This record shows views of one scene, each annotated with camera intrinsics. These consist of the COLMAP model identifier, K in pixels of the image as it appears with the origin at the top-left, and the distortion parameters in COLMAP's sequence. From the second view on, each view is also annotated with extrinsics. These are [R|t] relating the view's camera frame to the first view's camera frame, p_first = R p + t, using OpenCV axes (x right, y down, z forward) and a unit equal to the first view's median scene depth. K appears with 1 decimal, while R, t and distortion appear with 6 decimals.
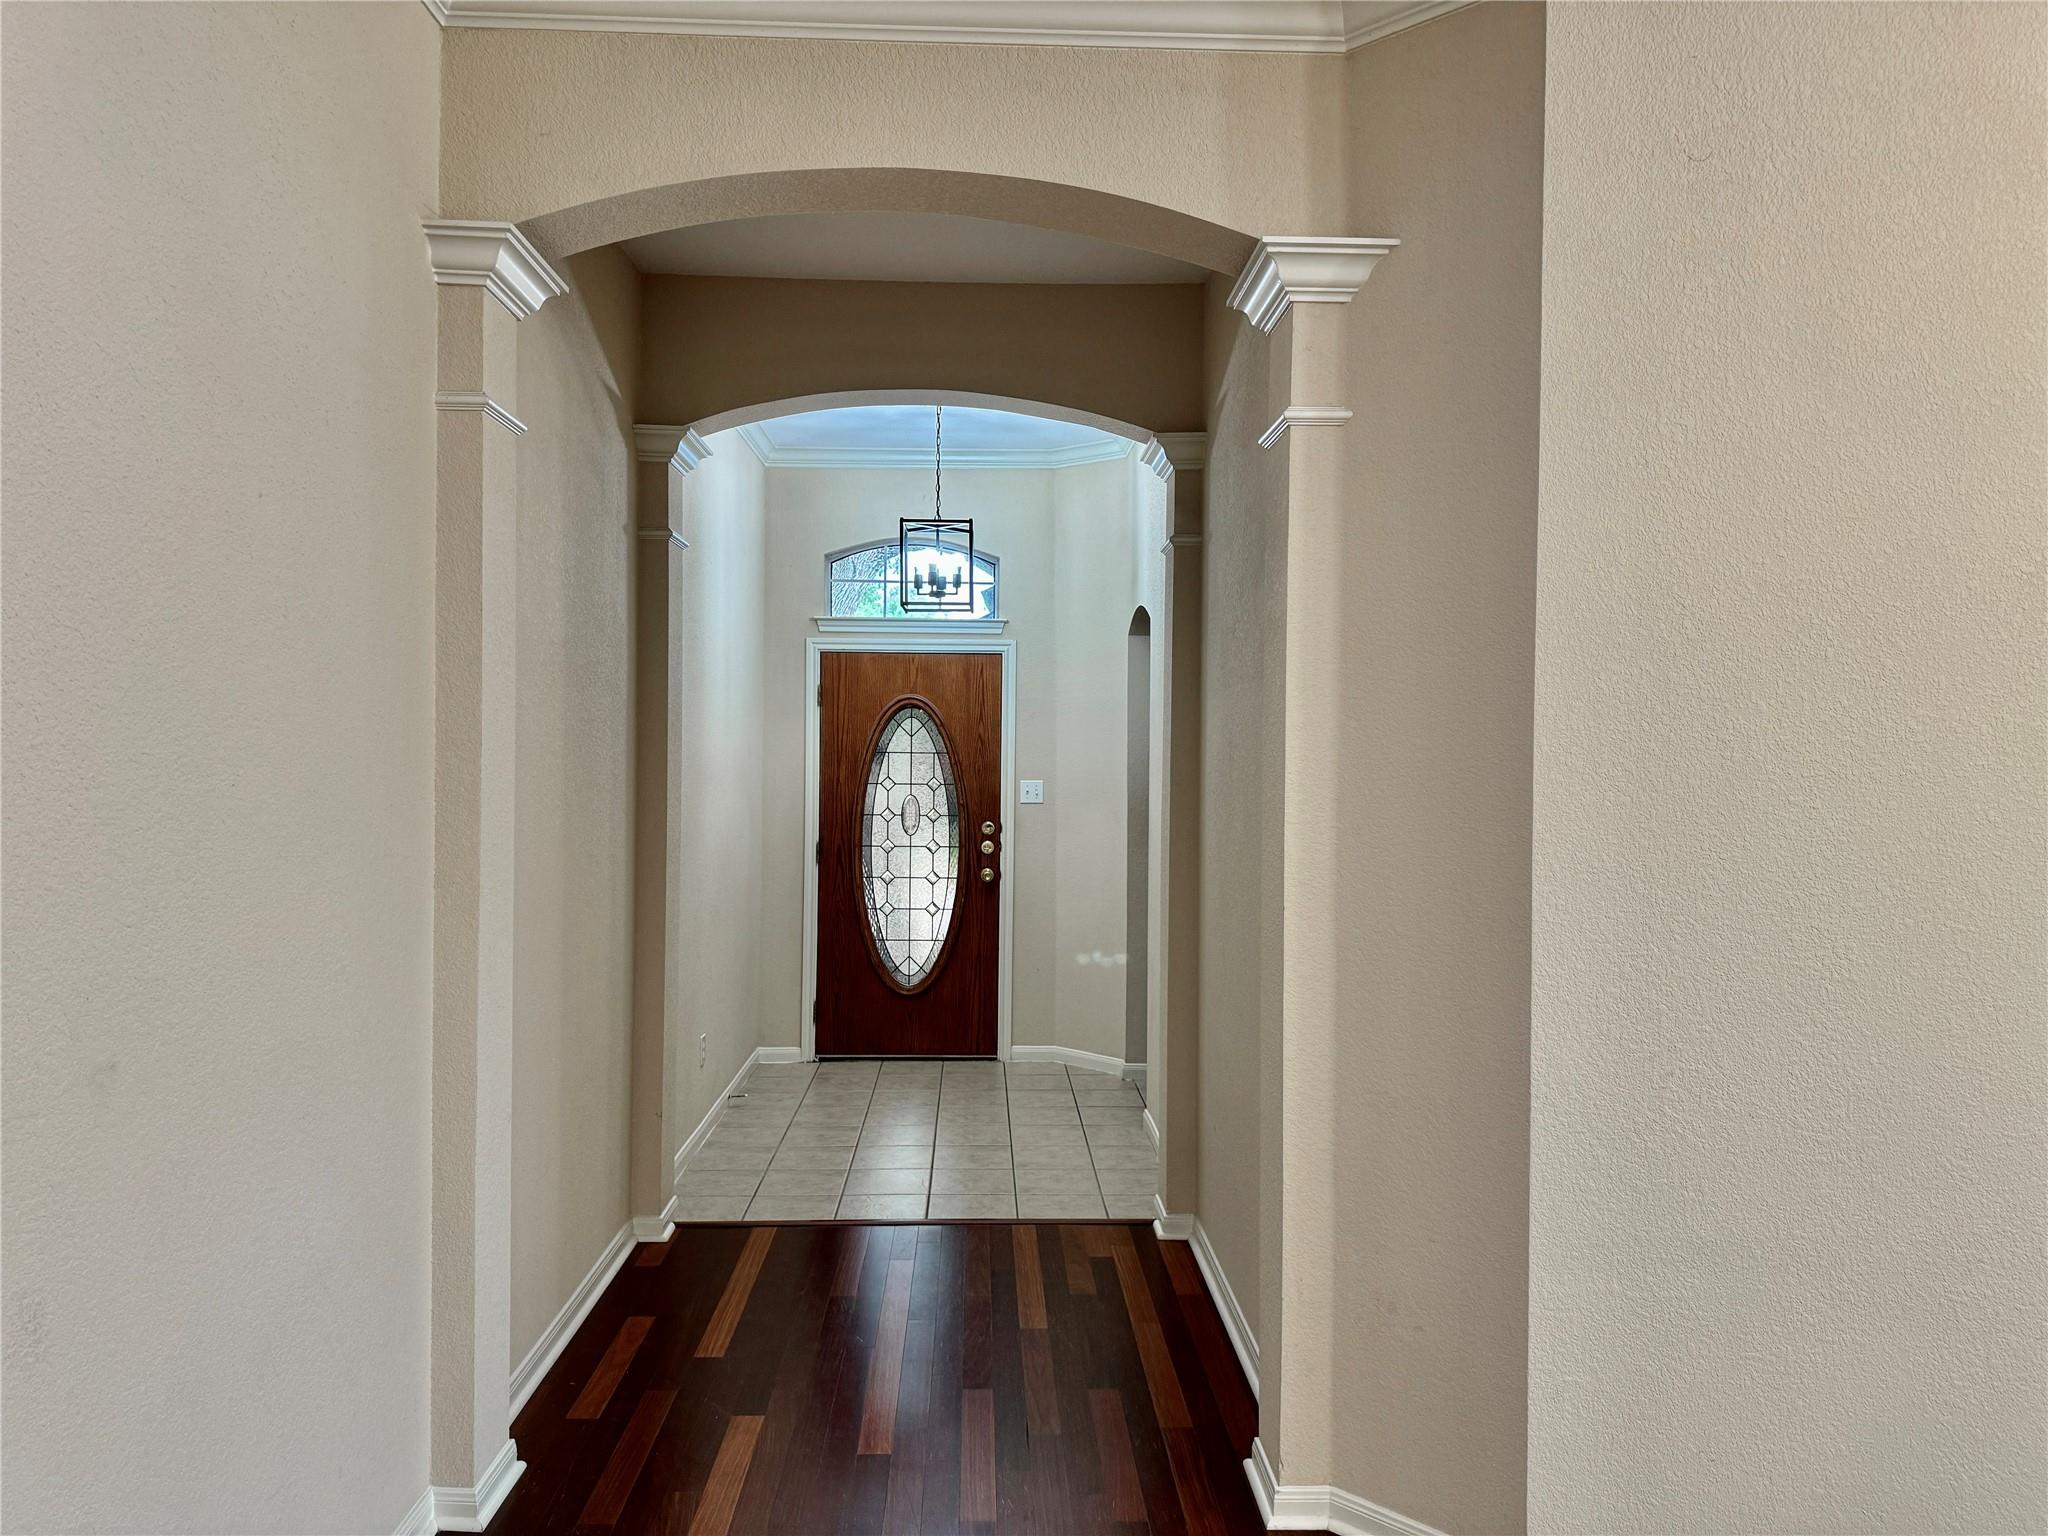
lens RADIAL K [[1440.7, 0, 1015.6], [0, 1440.7, 761.9], [0, 0, 1]] dist [0.040692, -0.021764]
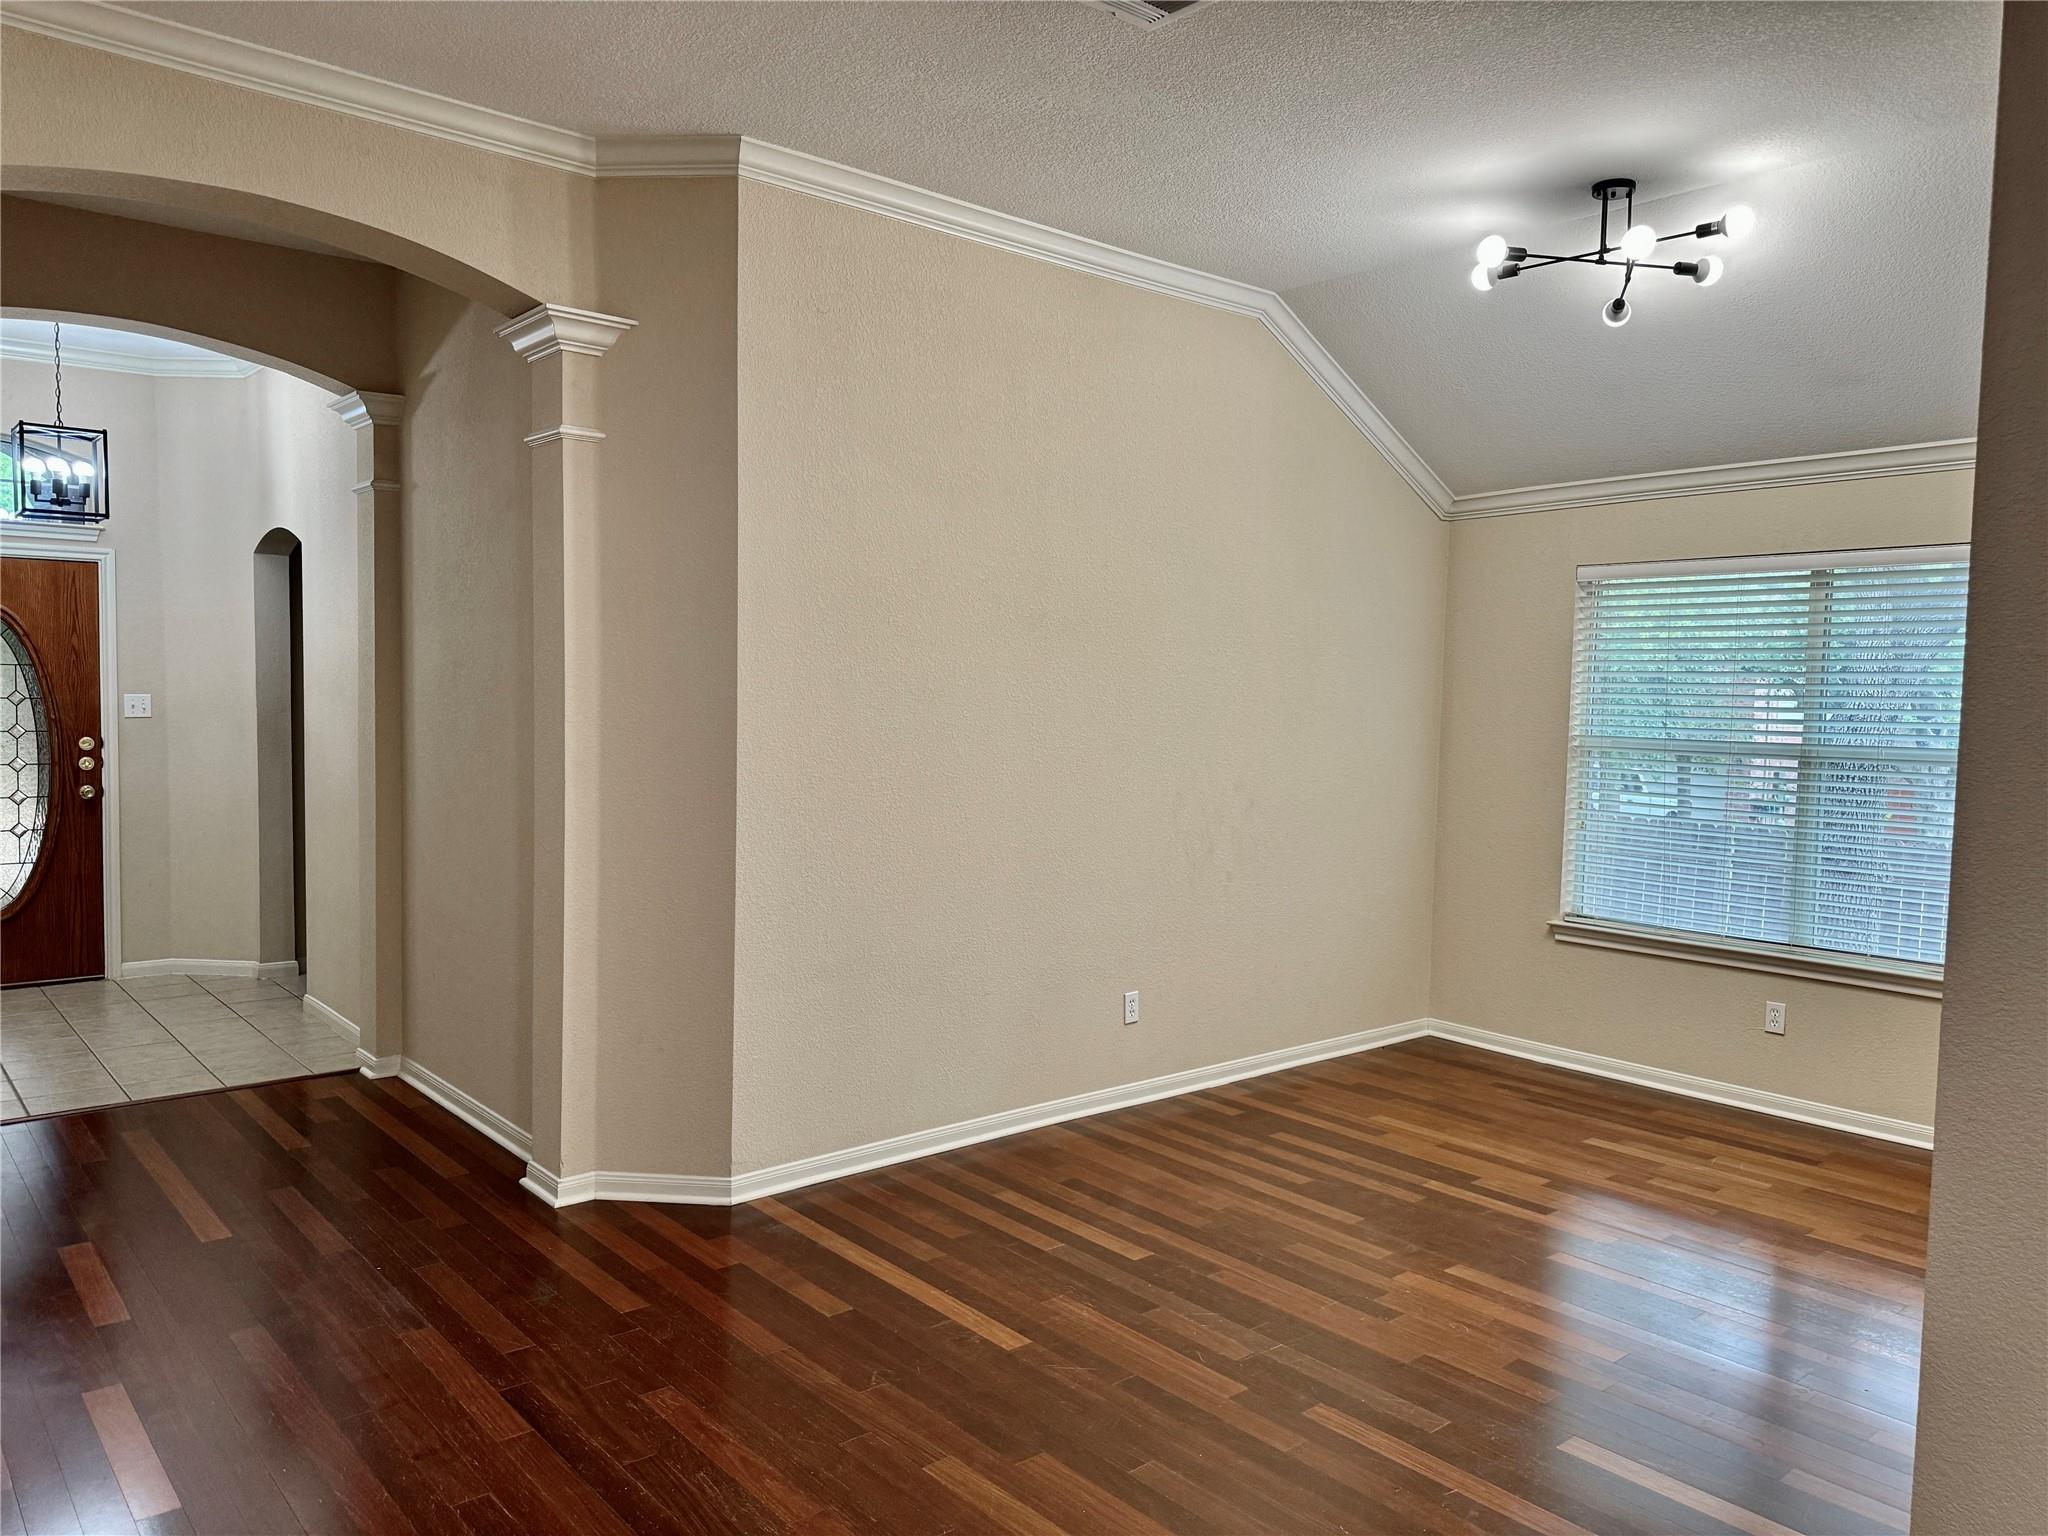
lens RADIAL K [[1440.7, 0, 1023.4], [0, 1440.7, 768.0], [0, 0, 1]] dist [0.040692, -0.021764]
pose [[0.781904, -0.029682, 0.622692, -0.167102], [-0.007899, 0.998314, 0.057506, 0.001146], [-0.623349, -0.049883, 0.780351, -0.190613]]
